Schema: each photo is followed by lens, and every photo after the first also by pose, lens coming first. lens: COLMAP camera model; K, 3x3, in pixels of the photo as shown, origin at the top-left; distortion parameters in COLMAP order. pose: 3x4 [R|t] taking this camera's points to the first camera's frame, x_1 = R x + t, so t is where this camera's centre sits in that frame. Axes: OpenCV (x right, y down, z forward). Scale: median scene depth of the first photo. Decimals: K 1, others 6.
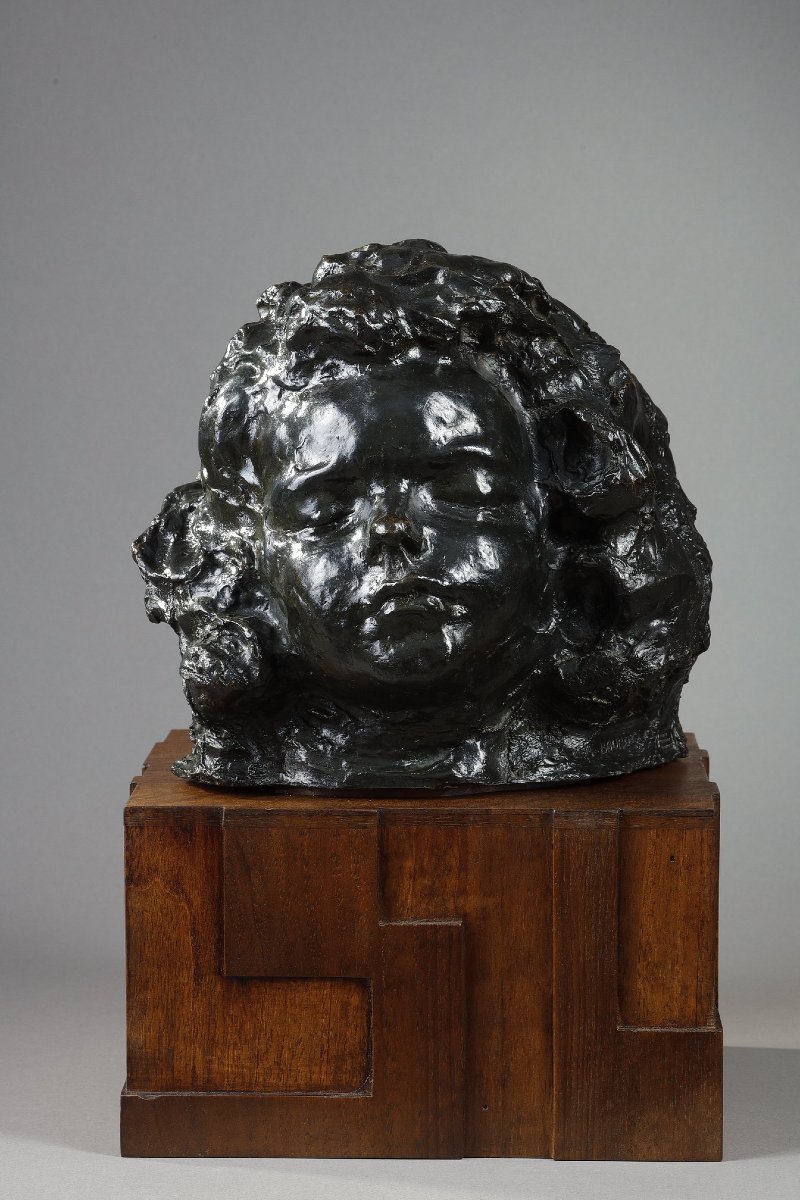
lens RADIAL K [[3842.7, 0, 403.1], [0, 3842.7, 605.3], [0, 0, 1]] dist [0.075941, 0.000000]
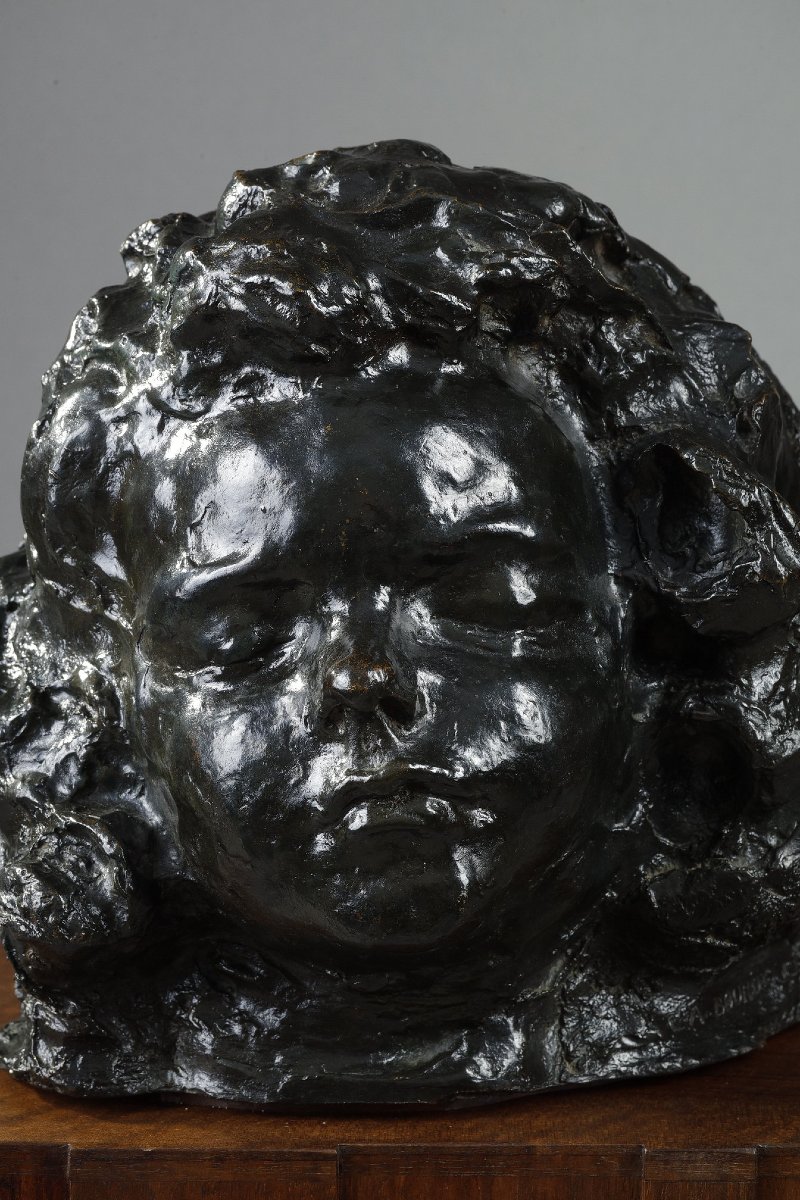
lens RADIAL K [[3842.7, 0, 399.0], [0, 3842.7, 594.3], [0, 0, 1]] dist [0.075941, 0.000000]
pose [[0.999792, -0.006220, 0.019433, -0.008073], [0.004740, 0.997152, 0.075265, -0.072181], [-0.019846, -0.075157, 0.996974, 0.429696]]
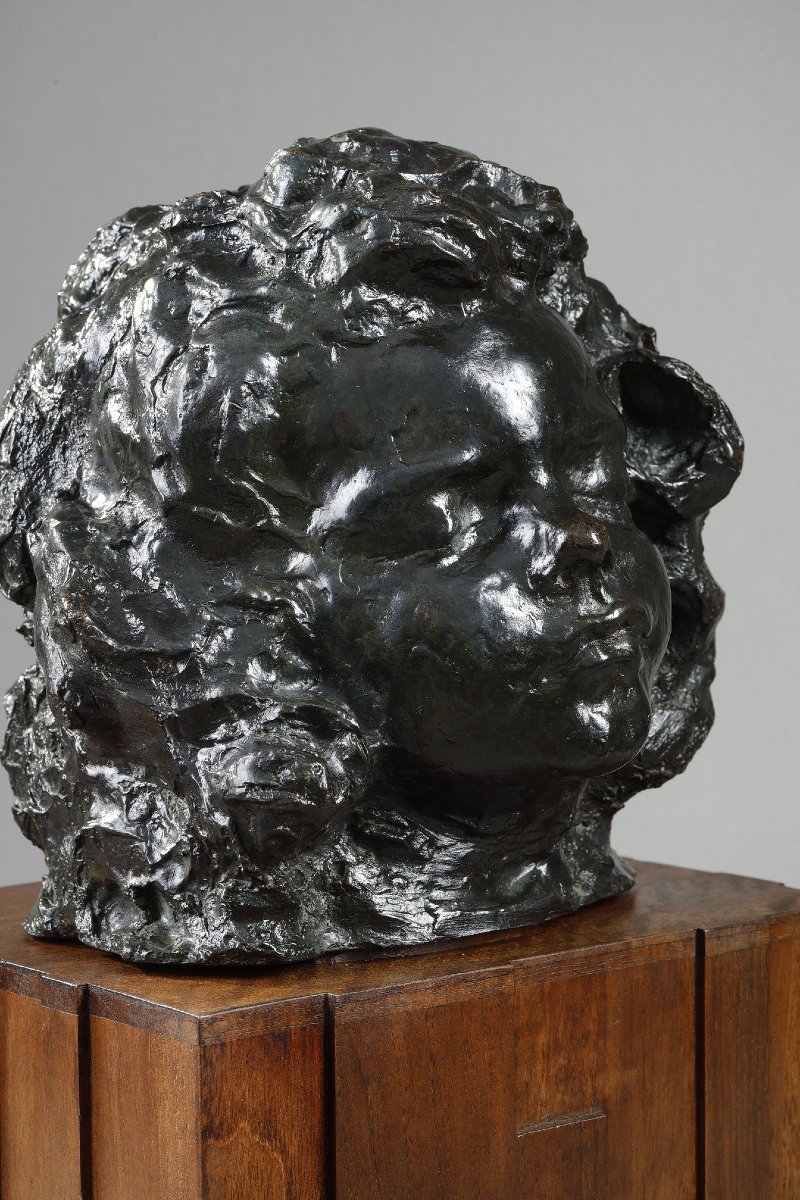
lens RADIAL K [[3842.7, 0, 384.4], [0, 3842.7, 525.1], [0, 0, 1]] dist [0.075941, 0.000000]
pose [[0.751153, -0.062952, 0.657120, -0.456840], [0.089487, 0.995964, -0.006879, -0.020459], [-0.654035, 0.063971, 0.753754, 0.499813]]
